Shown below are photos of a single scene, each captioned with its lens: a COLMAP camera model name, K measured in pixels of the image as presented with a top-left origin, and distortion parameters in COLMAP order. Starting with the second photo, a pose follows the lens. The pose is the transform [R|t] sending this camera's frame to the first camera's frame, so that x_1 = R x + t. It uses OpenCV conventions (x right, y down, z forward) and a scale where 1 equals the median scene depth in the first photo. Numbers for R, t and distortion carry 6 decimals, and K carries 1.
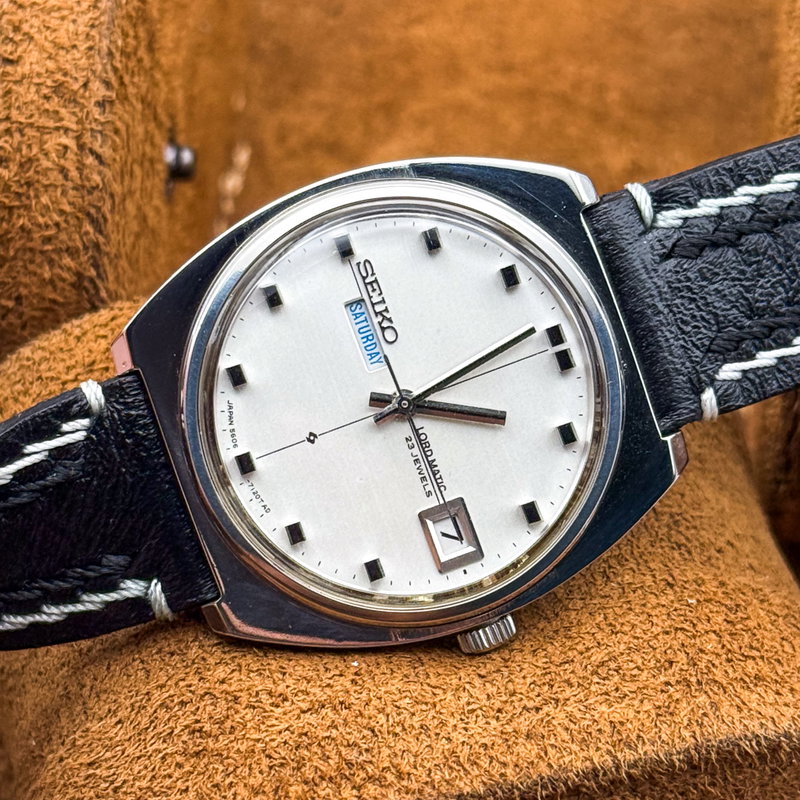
lens RADIAL K [[3883.8, 0, 400.0], [0, 3883.8, 400.0], [0, 0, 1]] dist [-1.397523, -0.571595]
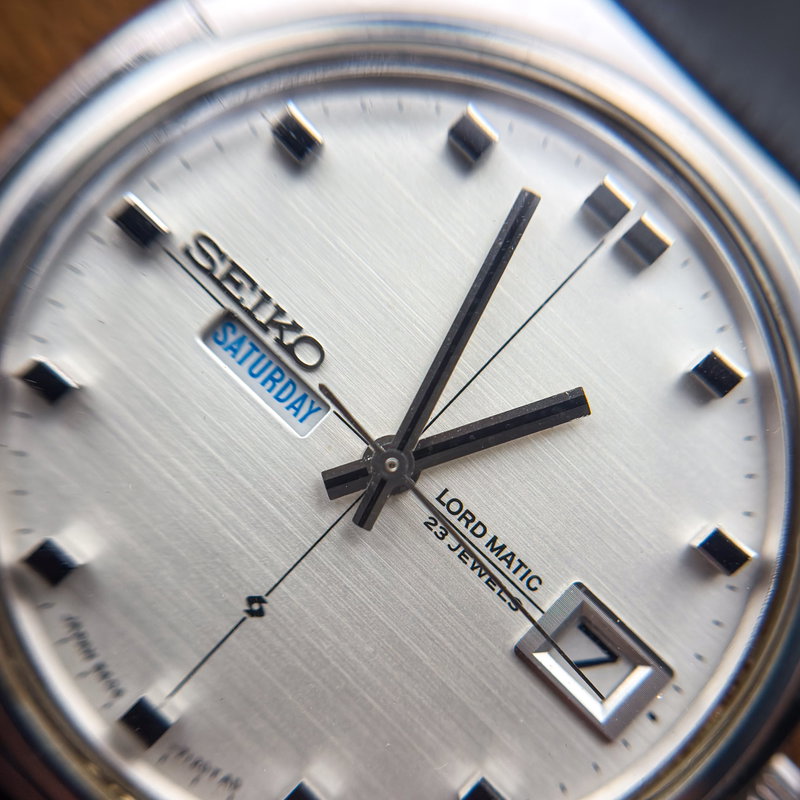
lens RADIAL K [[1462.8, 0, 403.8], [0, 1462.8, 413.1], [0, 0, 1]] dist [0.569608, -0.029274]
pose [[0.899595, -0.436461, -0.015167, 0.008194], [0.435974, 0.899543, -0.027372, 0.000951], [0.025590, 0.018011, 0.999510, 0.808311]]
